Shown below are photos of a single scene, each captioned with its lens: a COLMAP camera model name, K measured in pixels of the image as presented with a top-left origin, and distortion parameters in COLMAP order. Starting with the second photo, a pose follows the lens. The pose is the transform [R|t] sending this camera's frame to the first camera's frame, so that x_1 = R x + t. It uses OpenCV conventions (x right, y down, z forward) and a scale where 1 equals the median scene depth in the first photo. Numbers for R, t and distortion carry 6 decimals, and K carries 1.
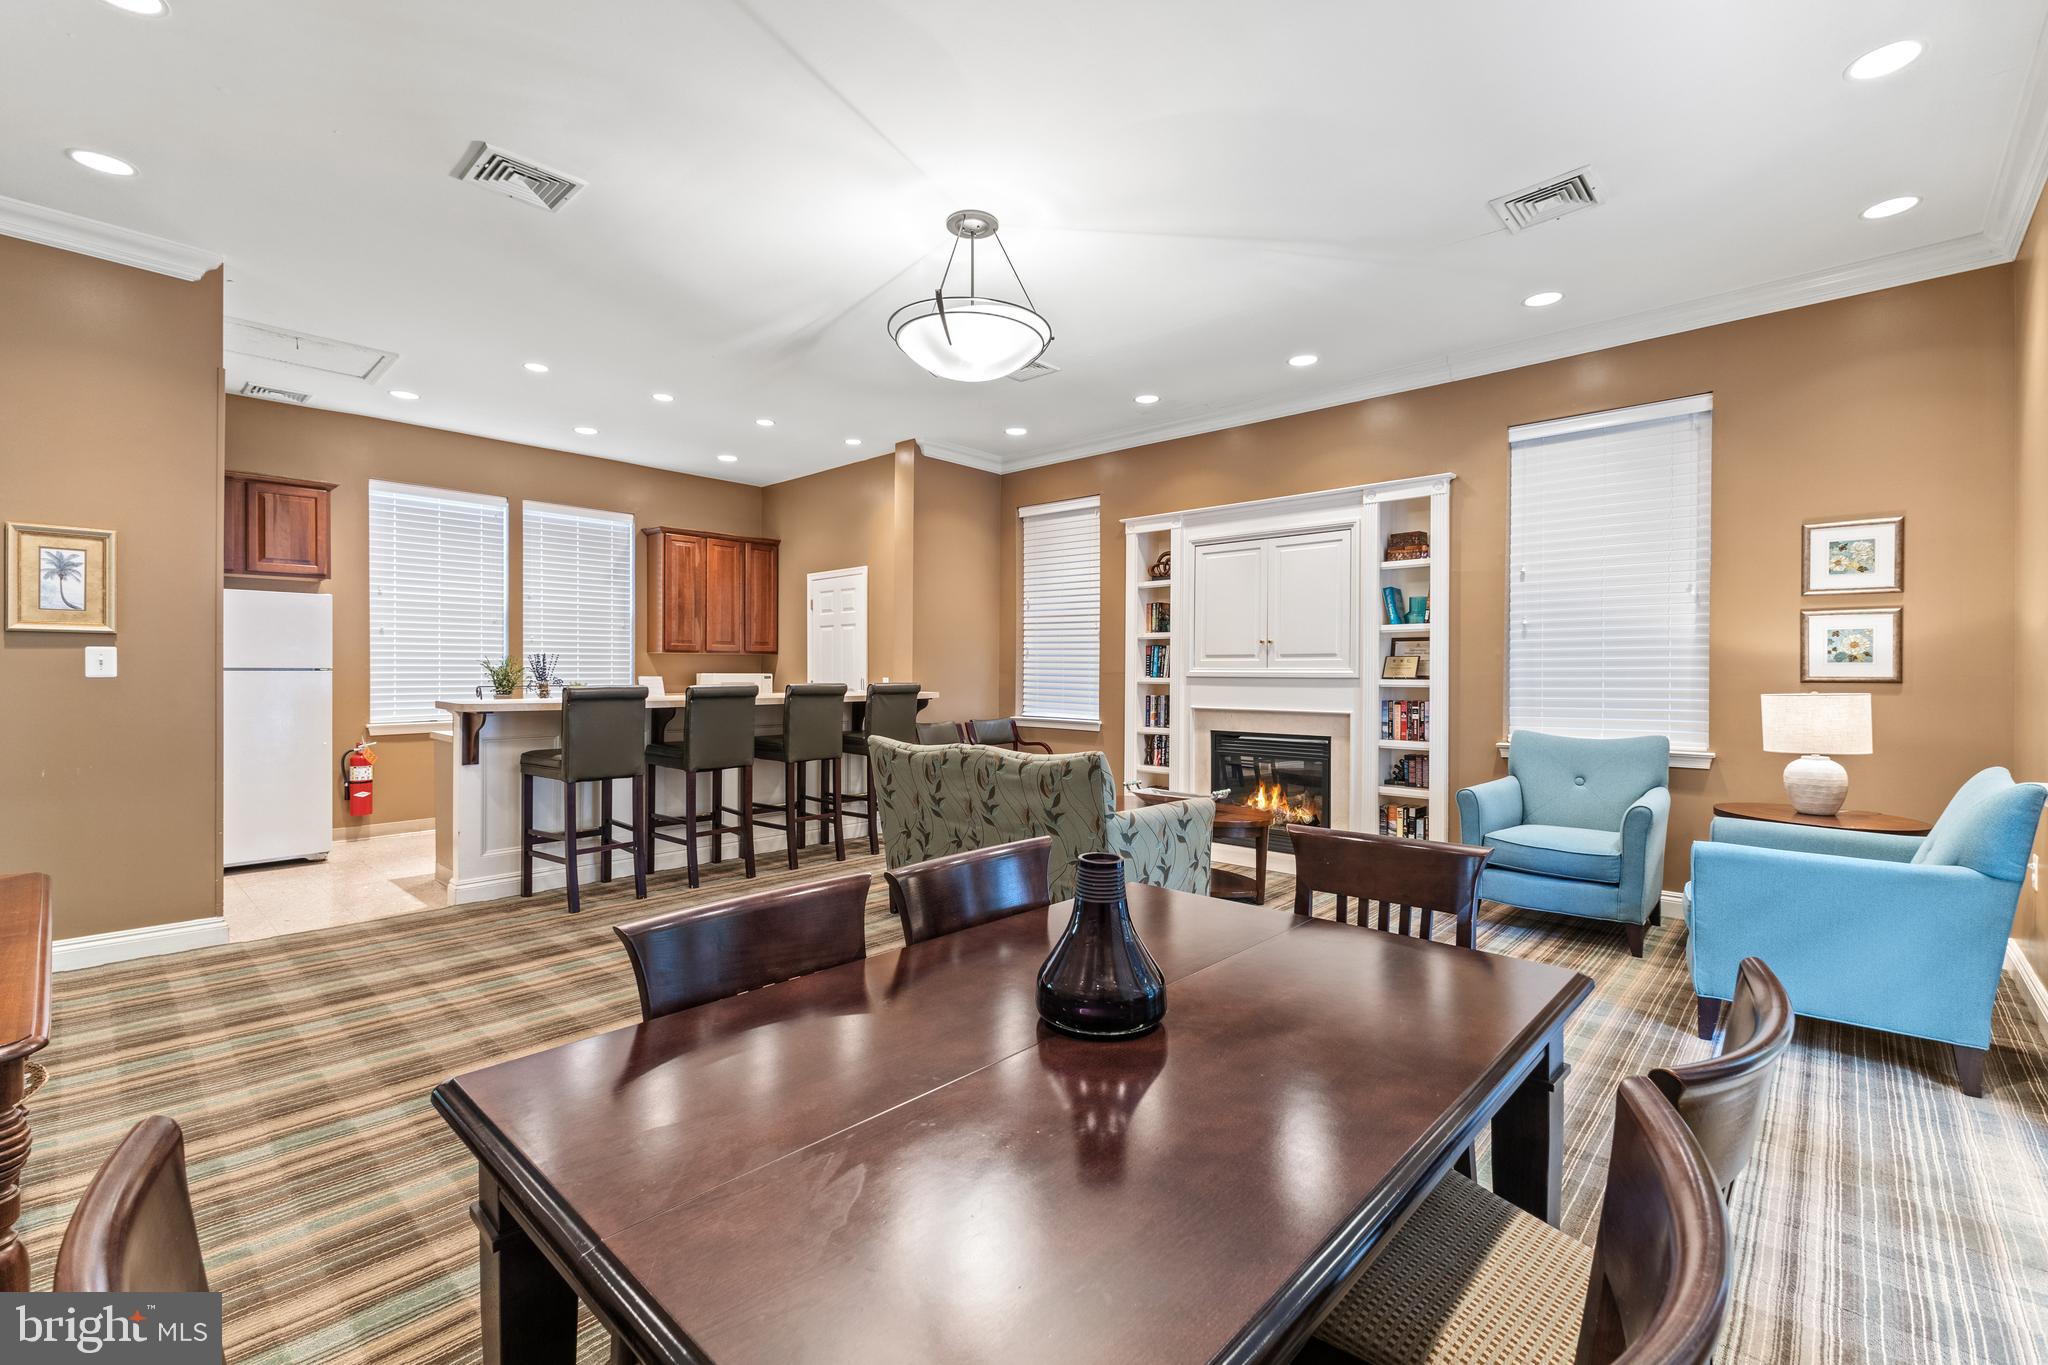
lens RADIAL K [[872.5, 0, 1023.7], [0, 872.5, 674.5], [0, 0, 1]] dist [0.002298, 0.000064]
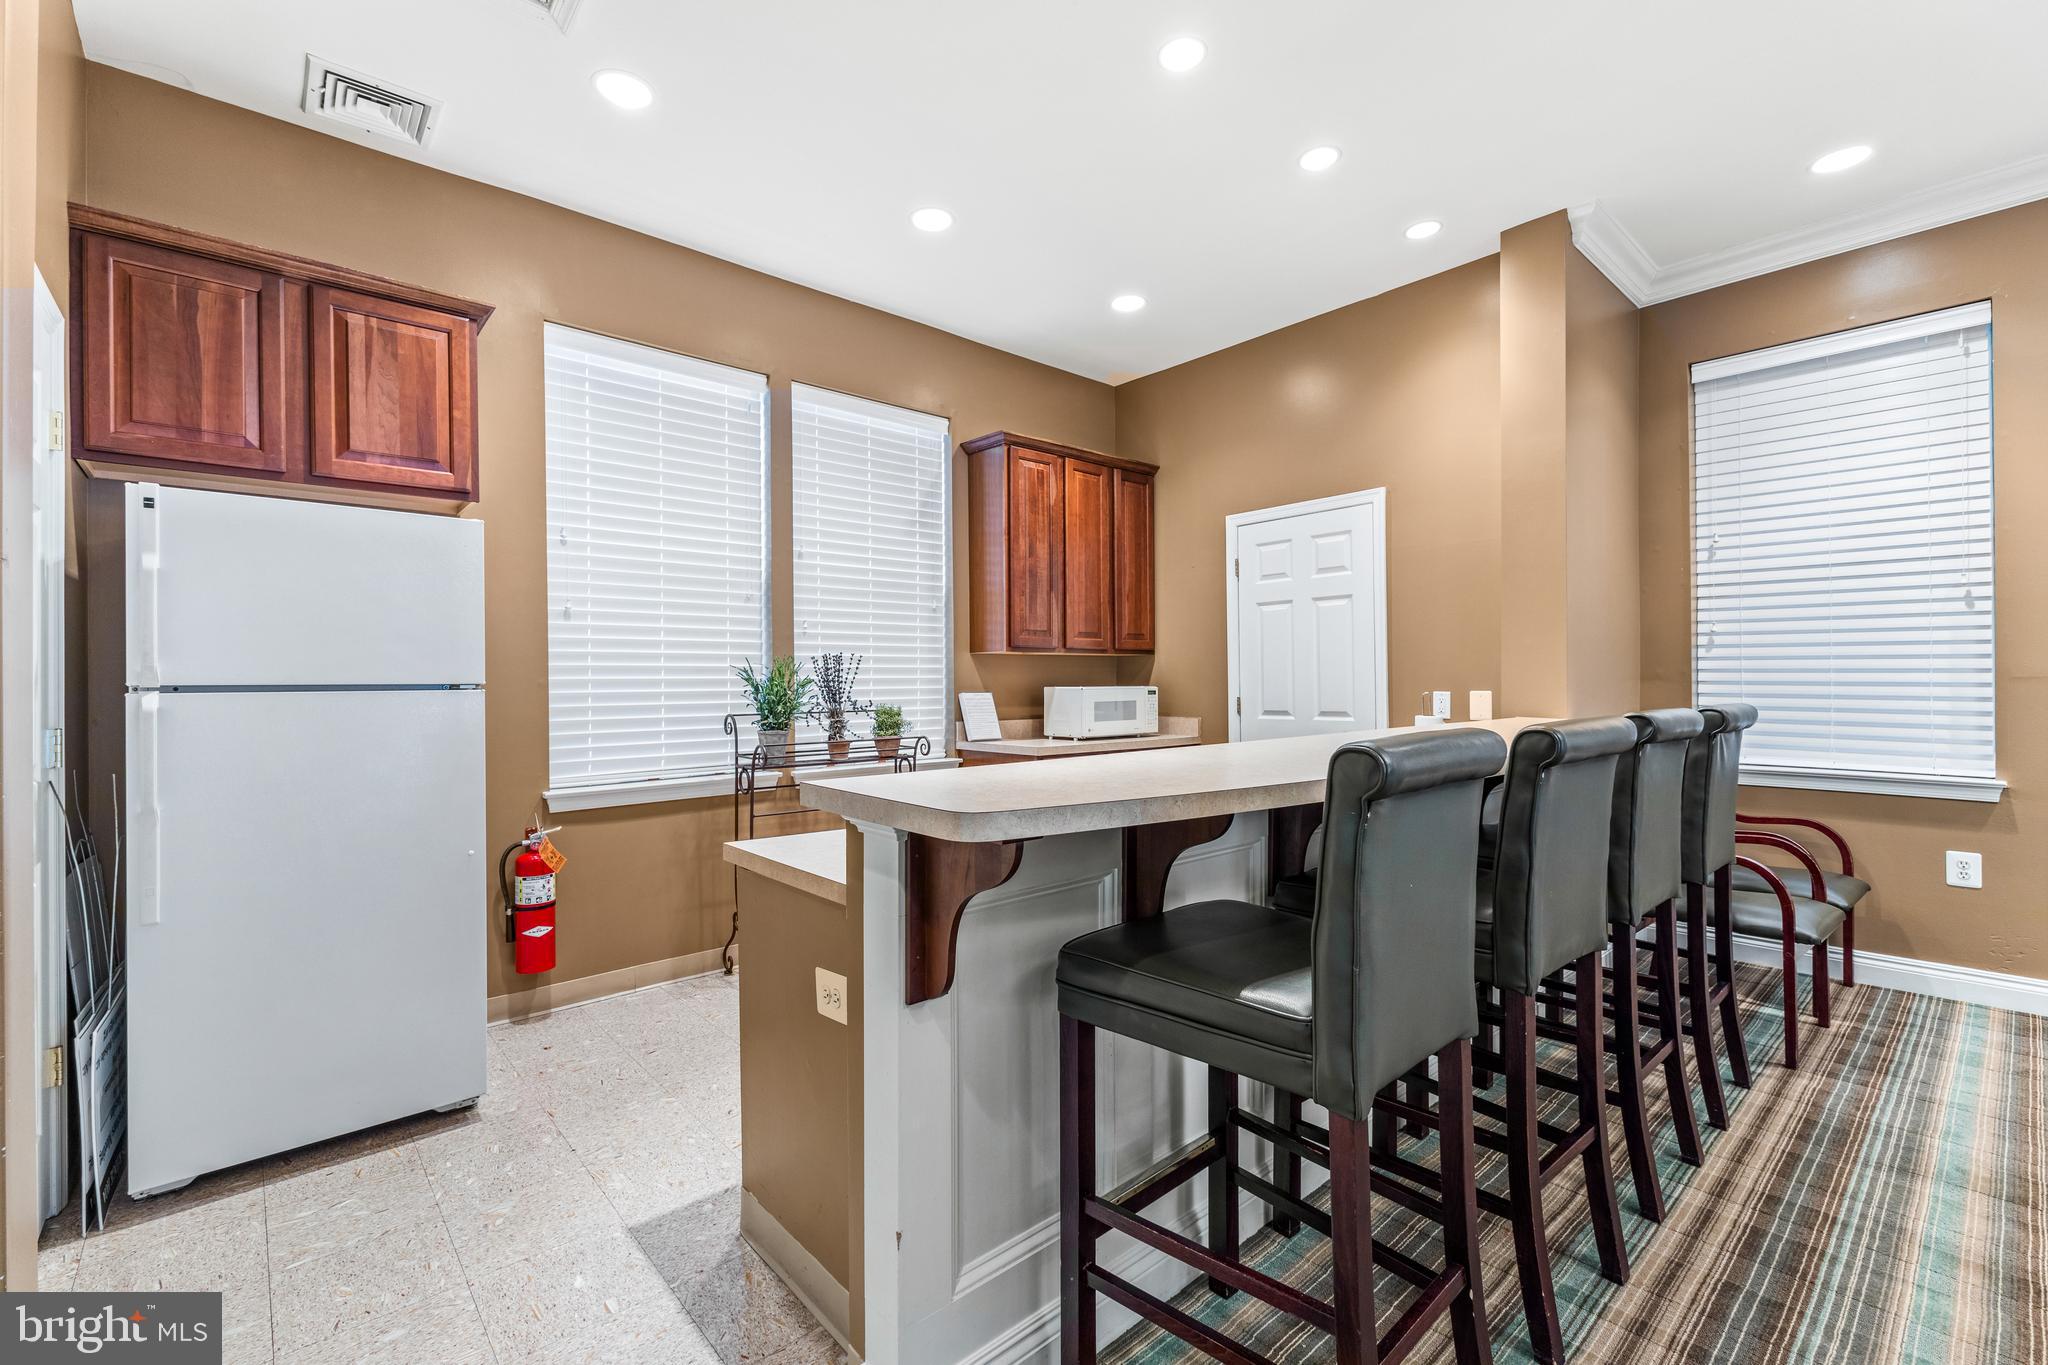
lens RADIAL K [[877.7, 0, 1024.0], [0, 877.7, 682.5], [0, 0, 1]] dist [0.003287, 0.000268]
pose [[0.994297, -0.010144, -0.106165, -0.420963], [0.009790, 0.999945, -0.003853, -0.002834], [0.106198, 0.002792, 0.994341, 0.521991]]
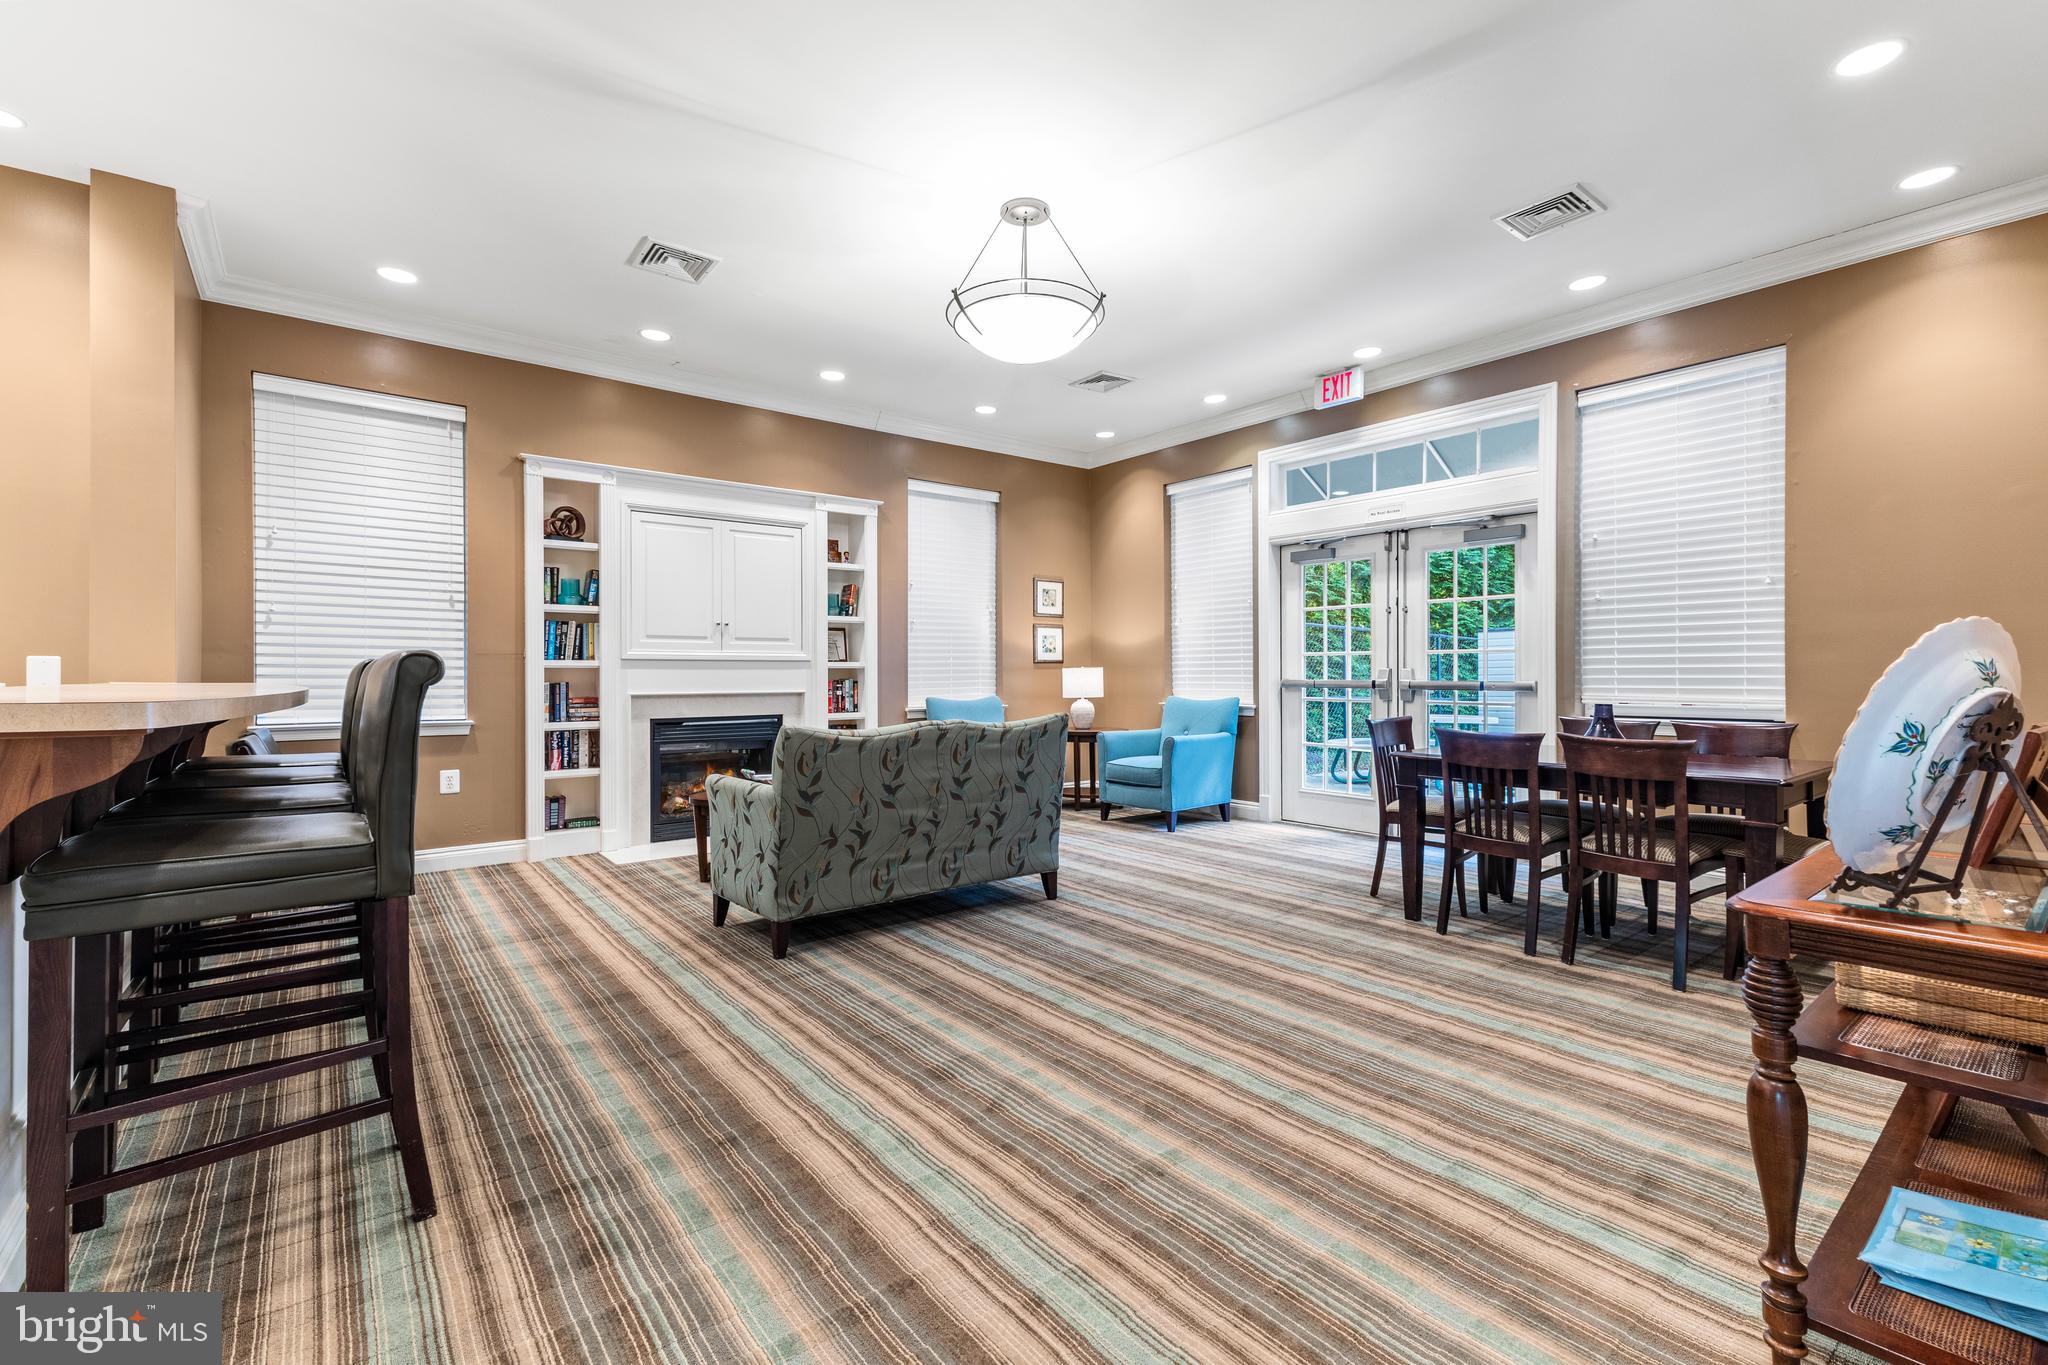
lens RADIAL K [[872.5, 0, 1023.7], [0, 872.5, 674.5], [0, 0, 1]] dist [0.002298, 0.000064]
pose [[0.159734, -0.004754, 0.987149, -0.609936], [0.006575, 0.999971, 0.003752, 0.017329], [-0.987138, 0.005891, 0.159761, 0.474059]]
